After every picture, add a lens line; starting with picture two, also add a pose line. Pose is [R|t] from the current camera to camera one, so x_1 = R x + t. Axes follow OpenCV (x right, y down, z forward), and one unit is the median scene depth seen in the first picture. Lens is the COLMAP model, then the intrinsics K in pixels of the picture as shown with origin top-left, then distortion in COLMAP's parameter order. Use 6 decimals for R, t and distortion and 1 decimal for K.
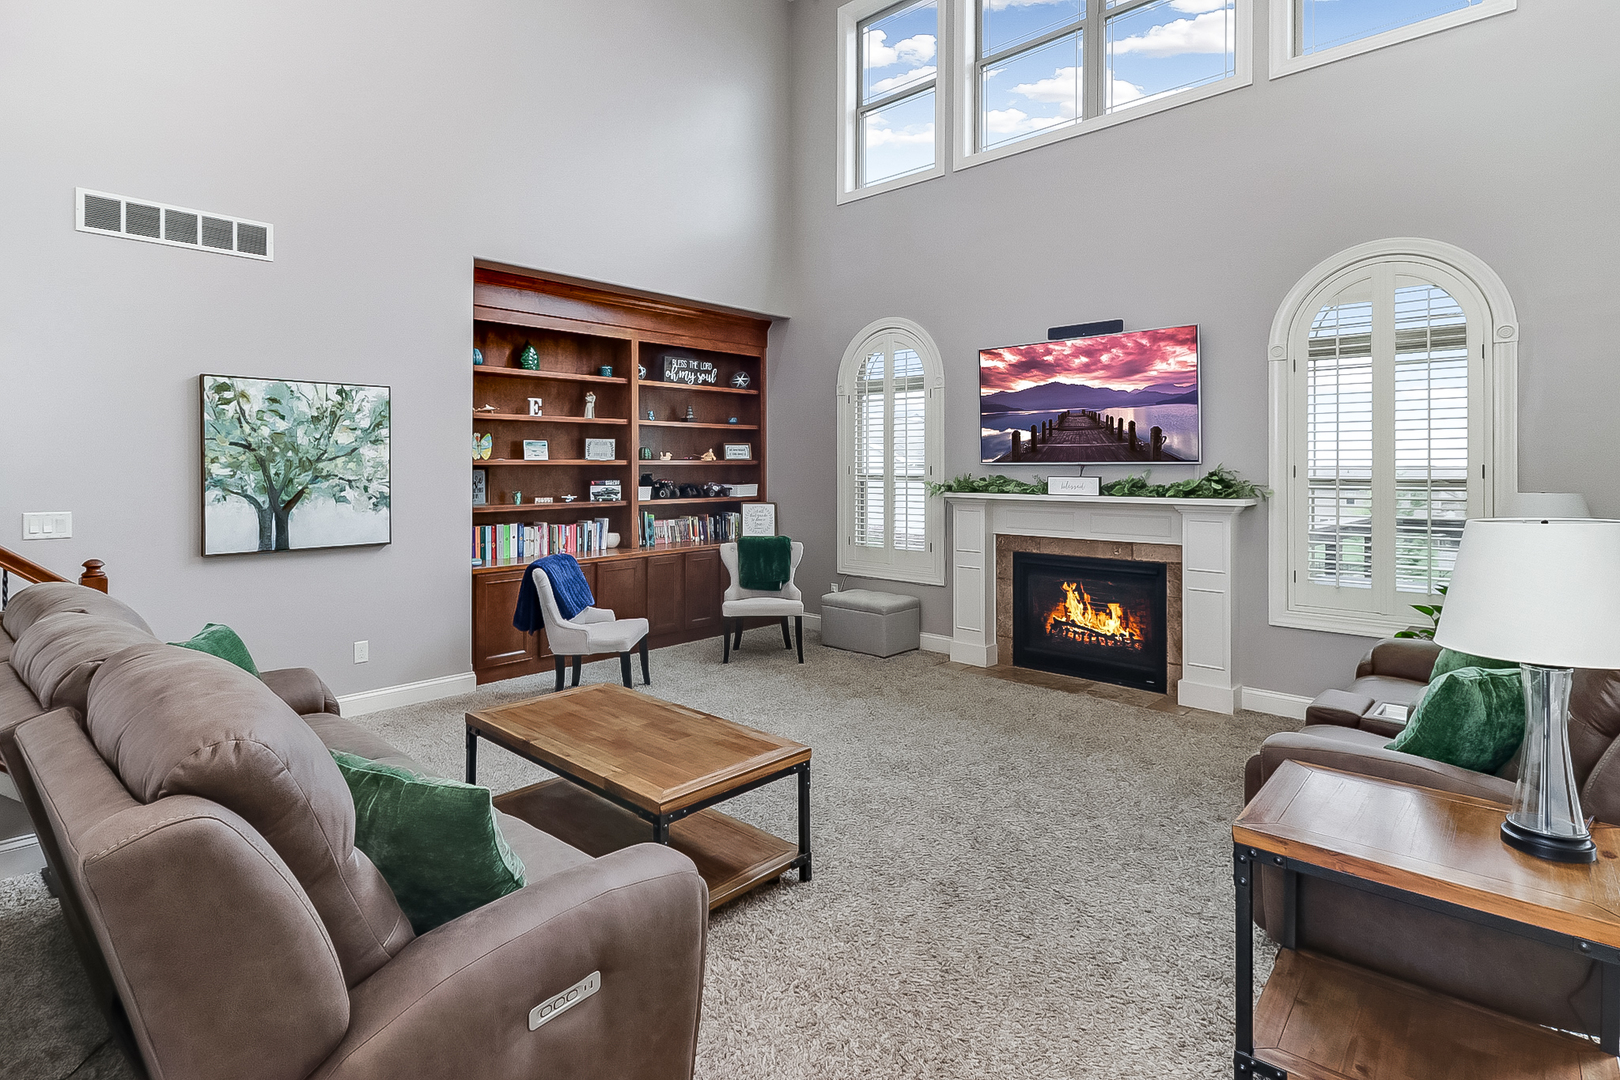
lens RADIAL K [[812.5, 0, 784.3], [0, 812.5, 483.0], [0, 0, 1]] dist [-0.004208, -0.000618]
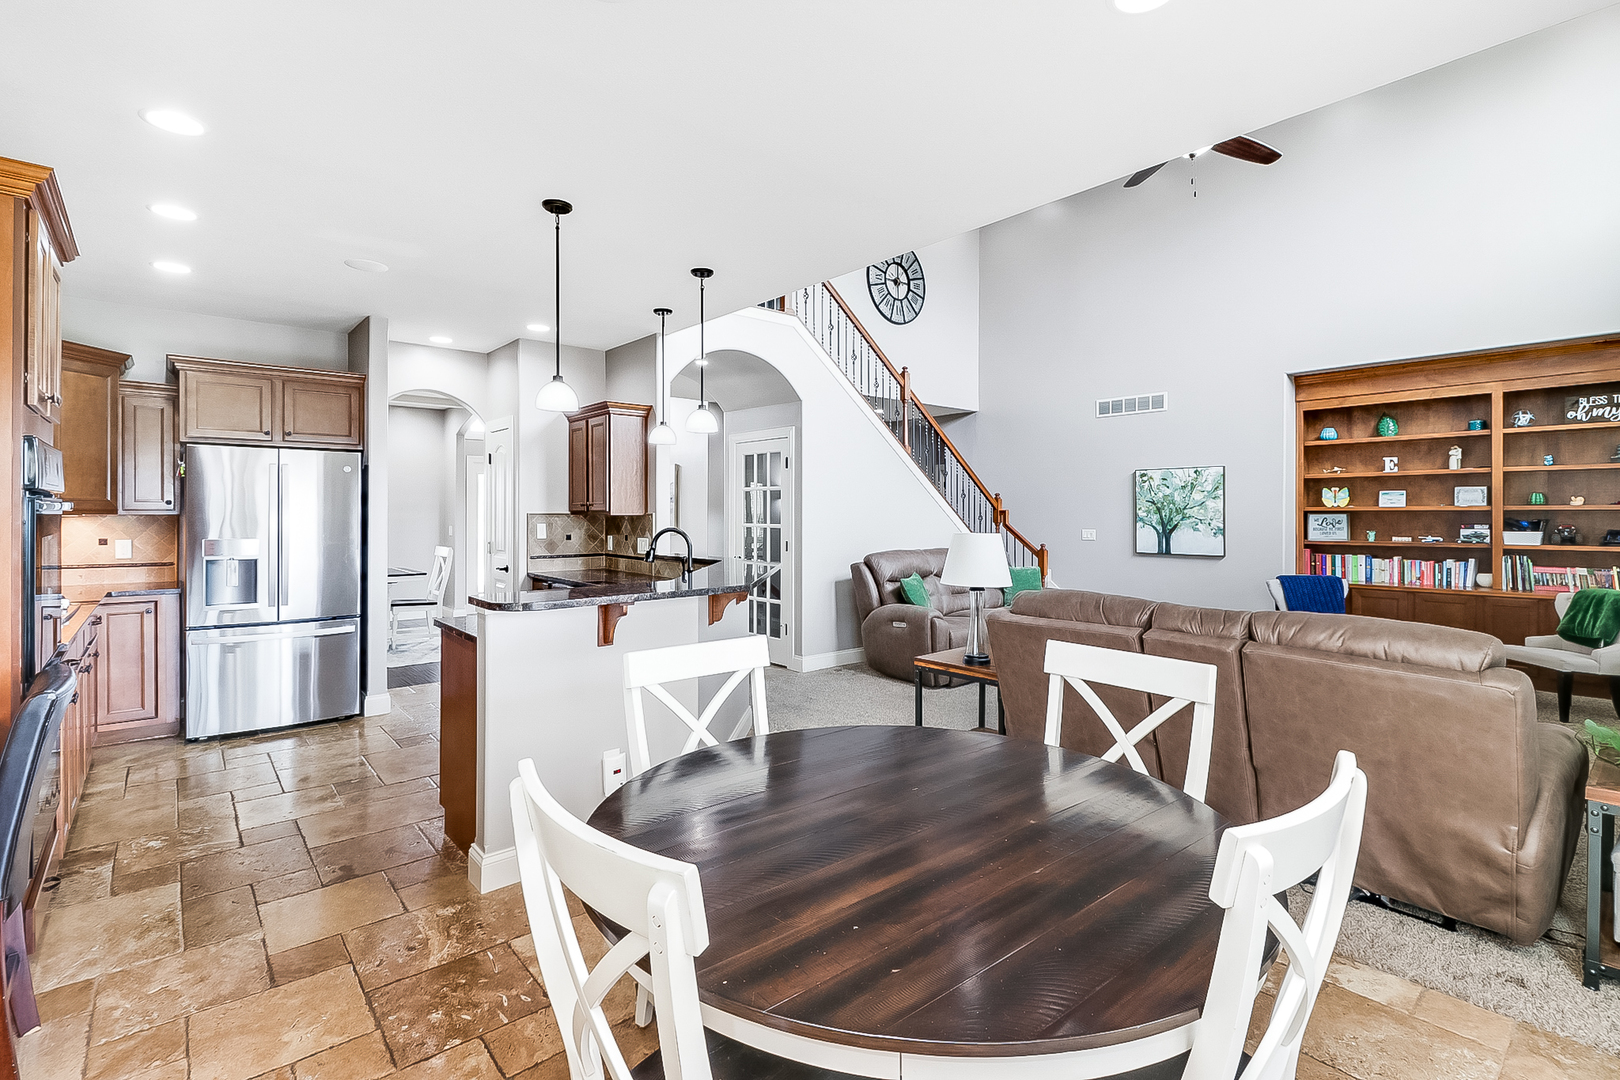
lens RADIAL K [[770.3, 0, 808.0], [0, 770.3, 522.7], [0, 0, 1]] dist [0.004199, -0.004513]
pose [[-0.118613, 0.014332, -0.992837, 1.146482], [-0.018620, 0.999688, 0.016656, -0.007513], [0.992766, 0.020462, -0.118309, 0.286689]]
